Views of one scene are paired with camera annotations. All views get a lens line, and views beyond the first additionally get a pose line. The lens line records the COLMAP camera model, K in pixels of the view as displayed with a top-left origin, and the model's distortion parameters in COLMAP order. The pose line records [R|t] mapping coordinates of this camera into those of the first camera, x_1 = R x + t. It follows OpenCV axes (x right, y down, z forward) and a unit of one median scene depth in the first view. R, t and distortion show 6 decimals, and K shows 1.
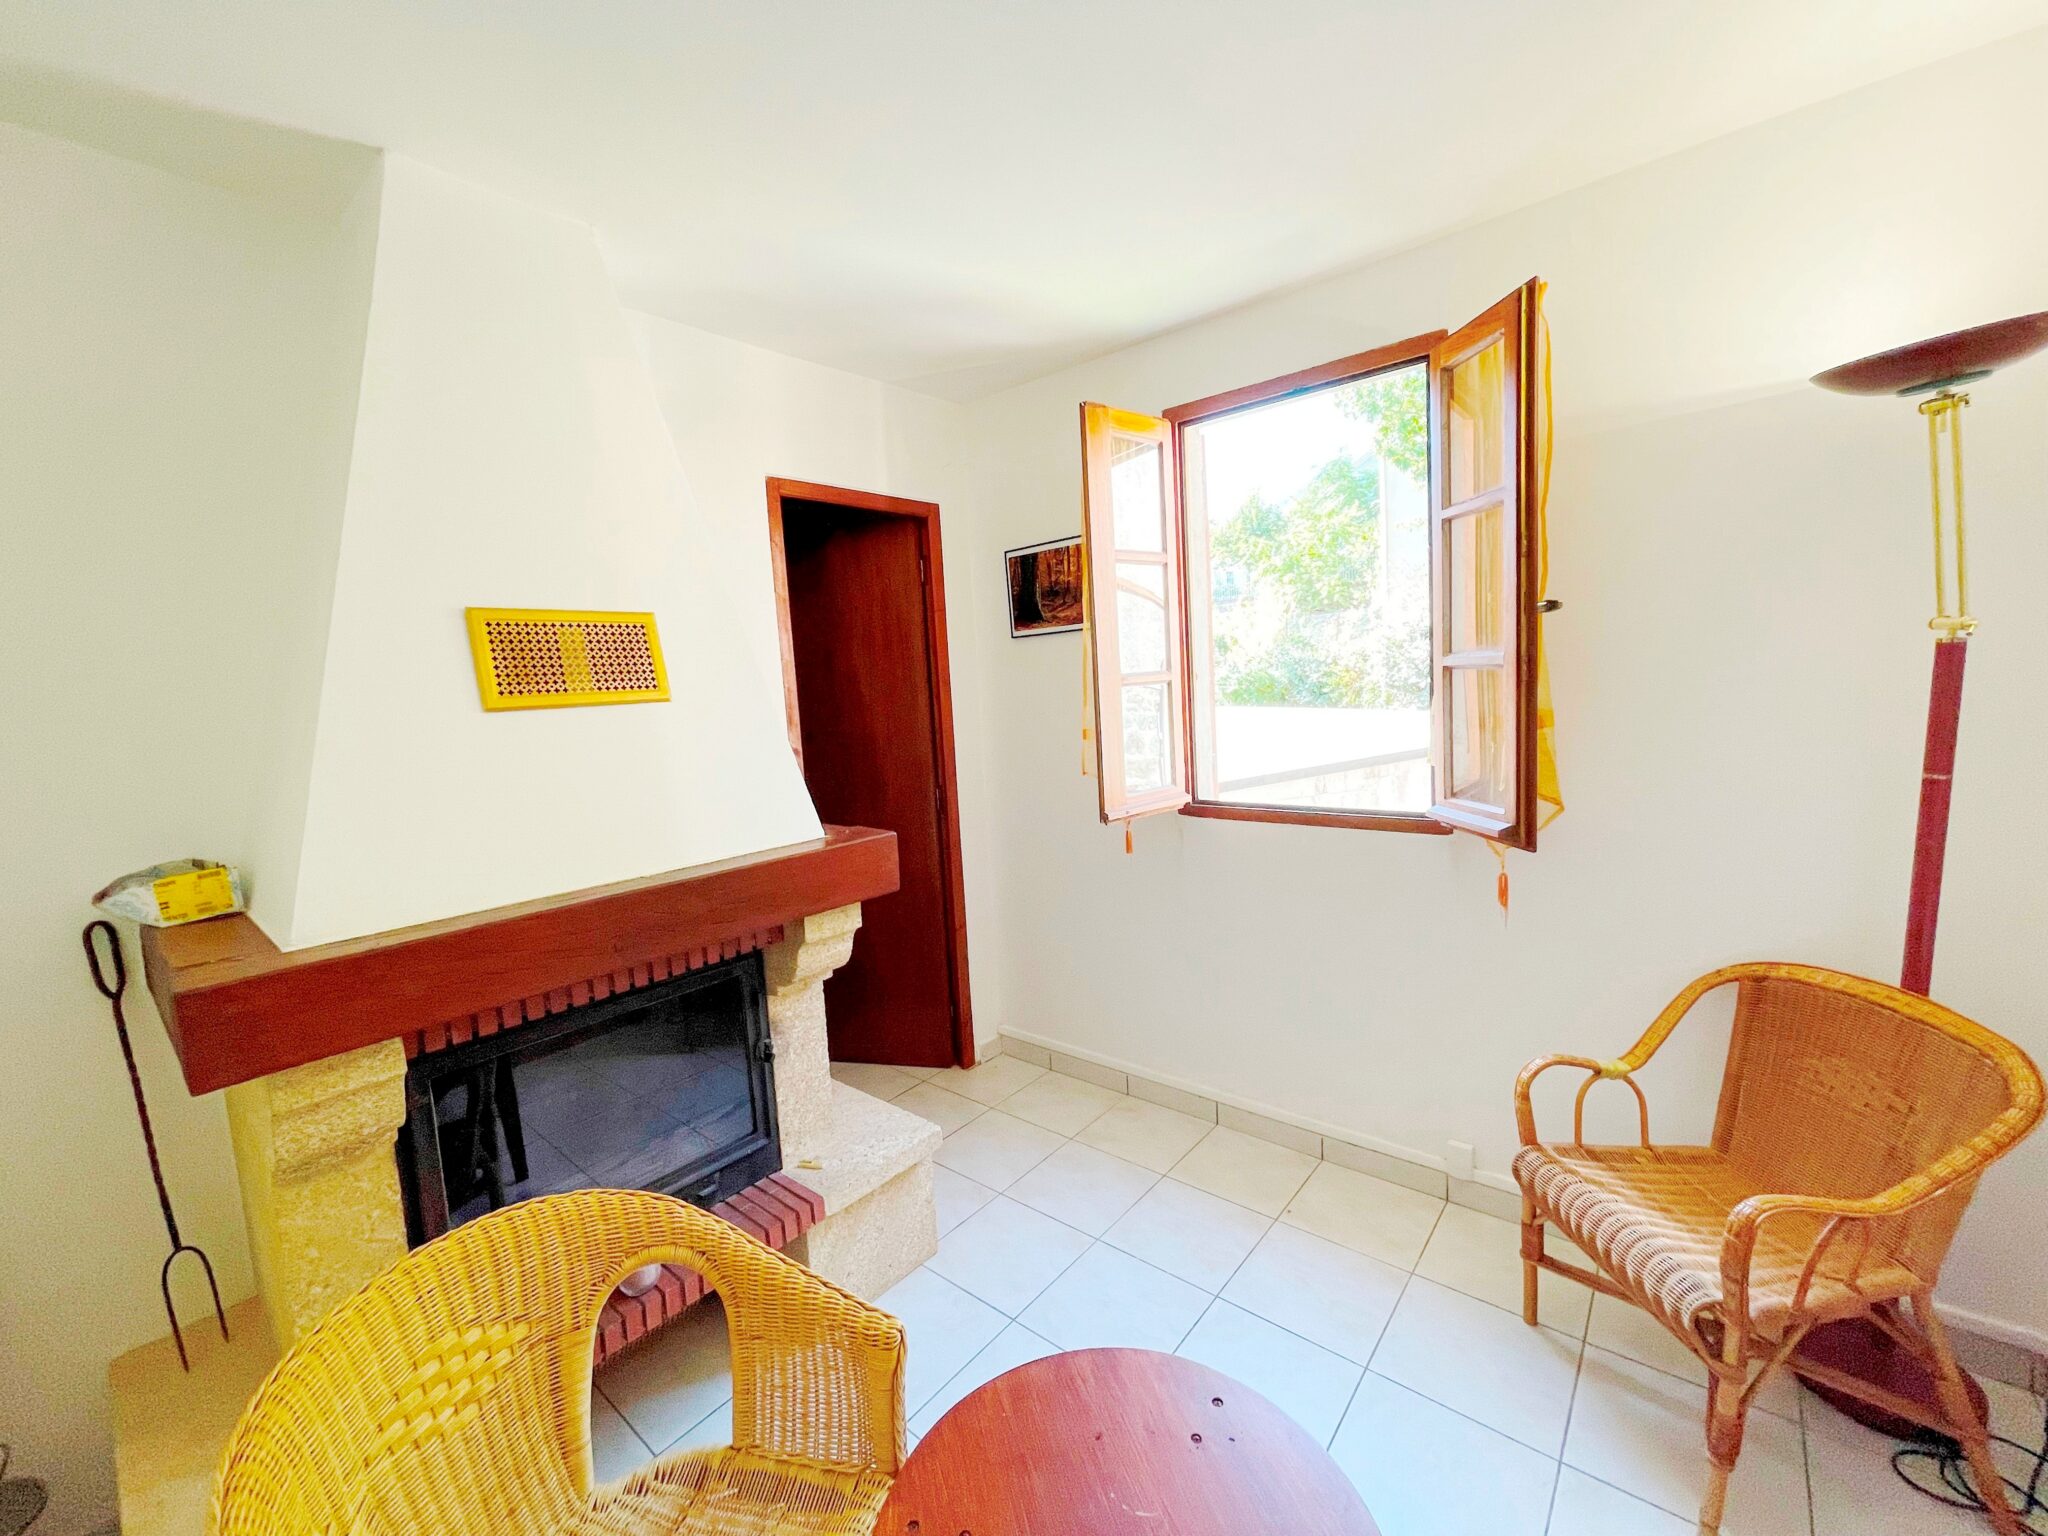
lens RADIAL K [[829.2, 0, 1009.8], [0, 829.2, 768.1], [0, 0, 1]] dist [-0.002201, -0.000518]
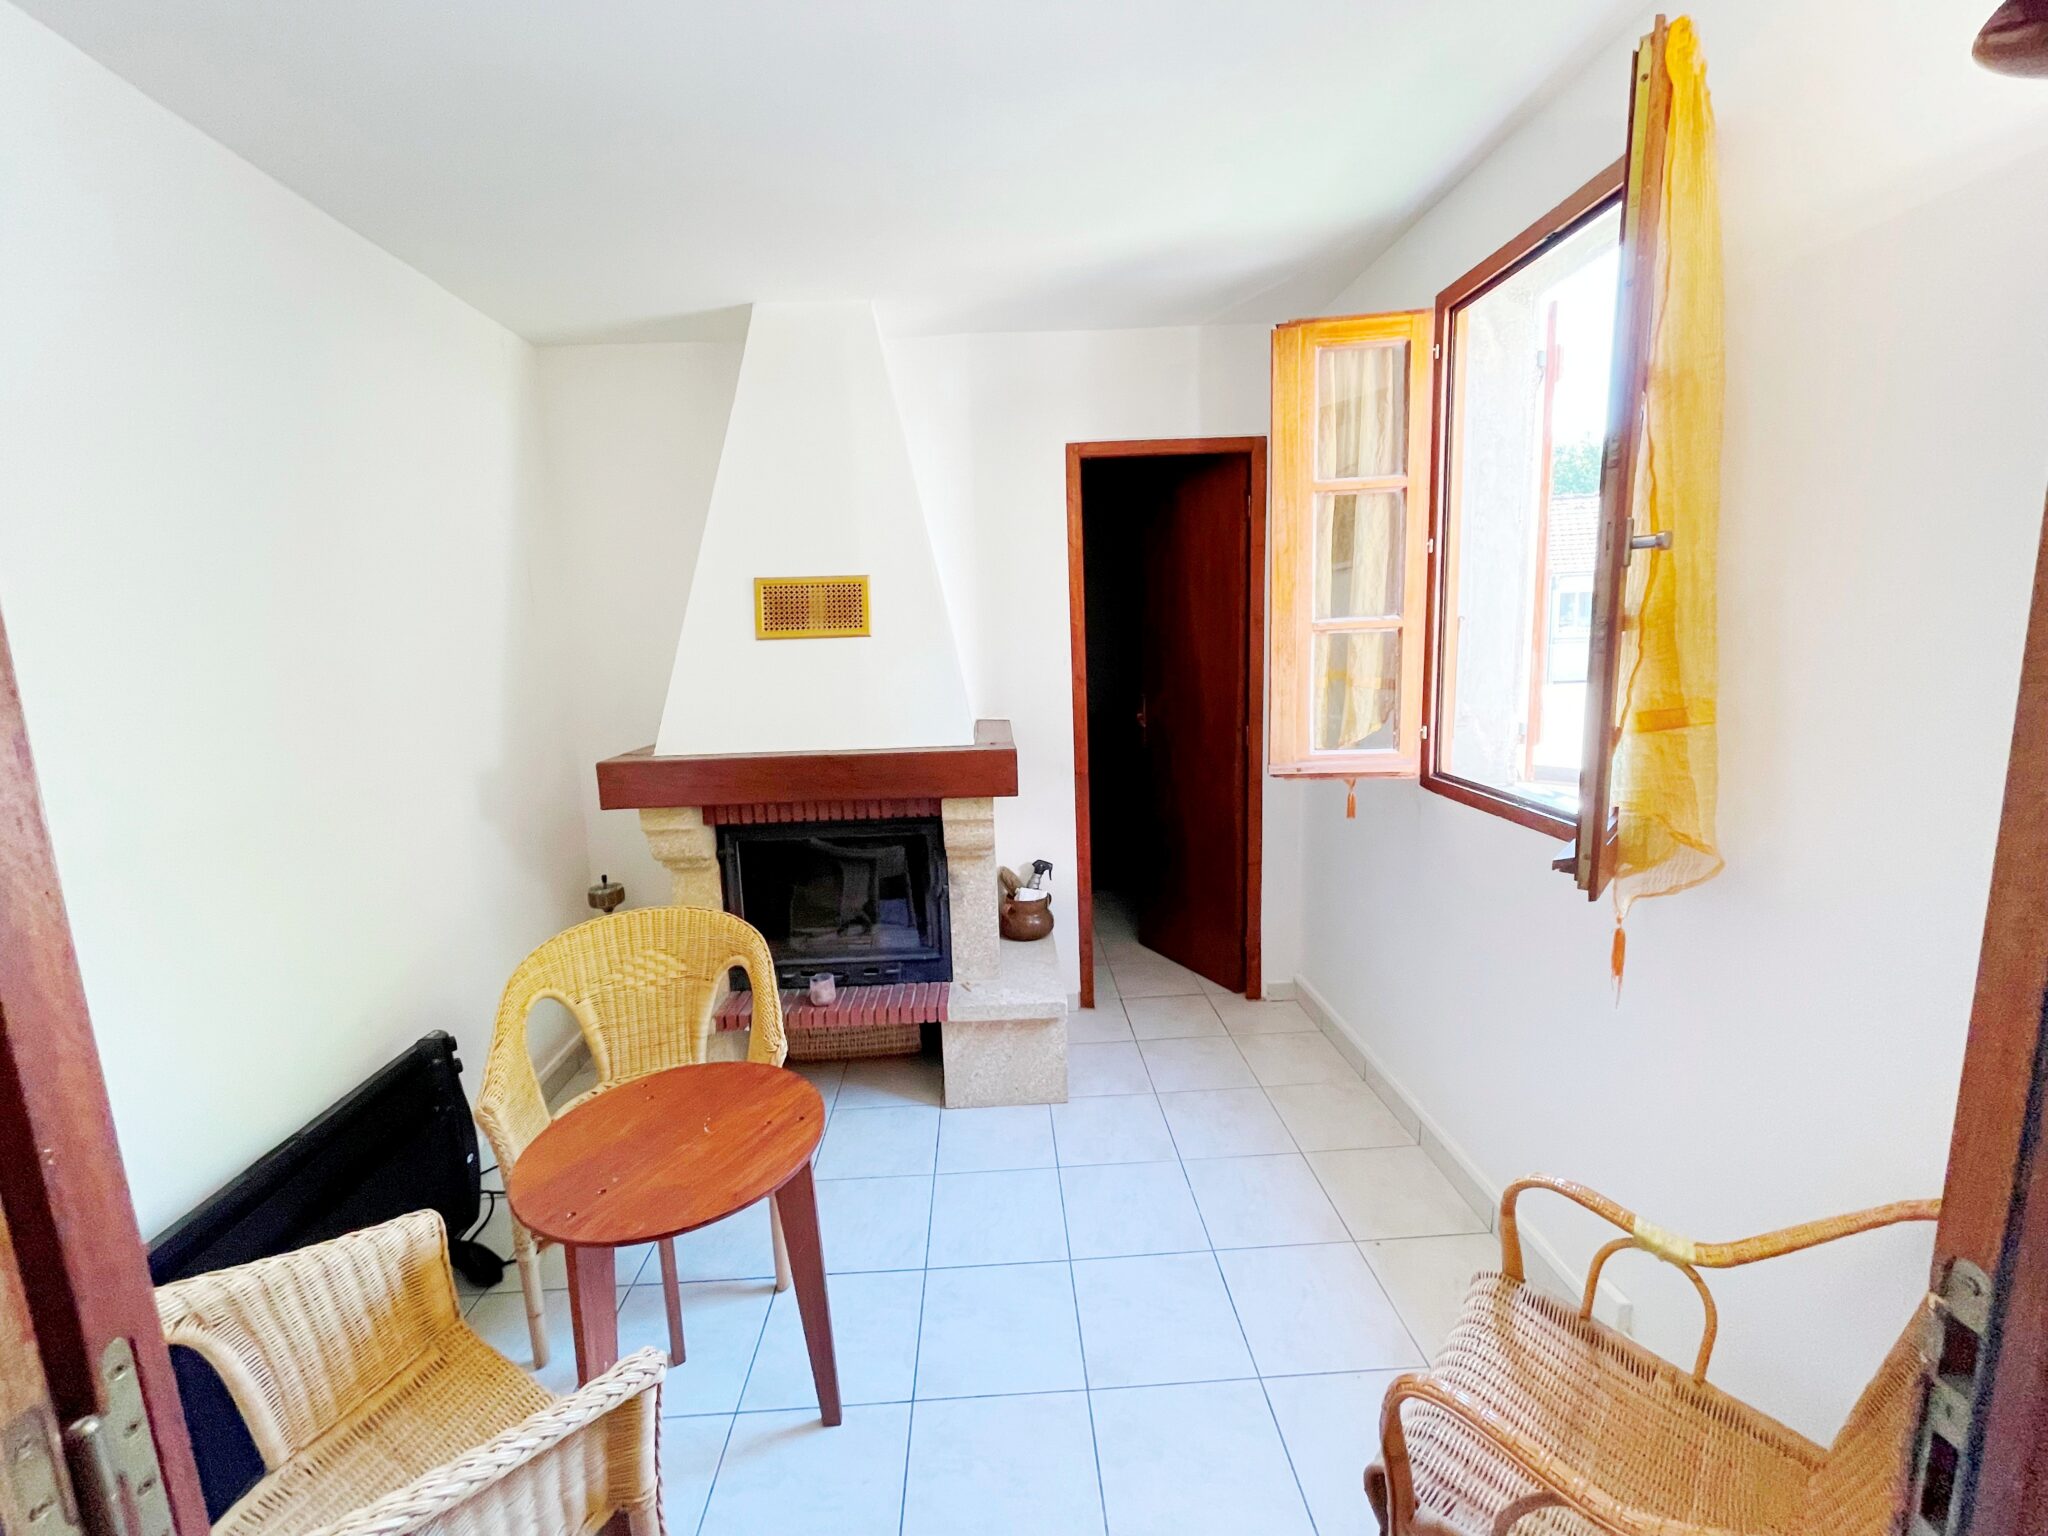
lens RADIAL K [[829.2, 0, 1007.9], [0, 829.2, 764.8], [0, 0, 1]] dist [-0.002201, -0.000518]
pose [[0.672199, 0.152982, -0.724392, 0.798449], [-0.081487, 0.987762, 0.132987, -0.066365], [0.735872, -0.030365, 0.676439, 0.167642]]
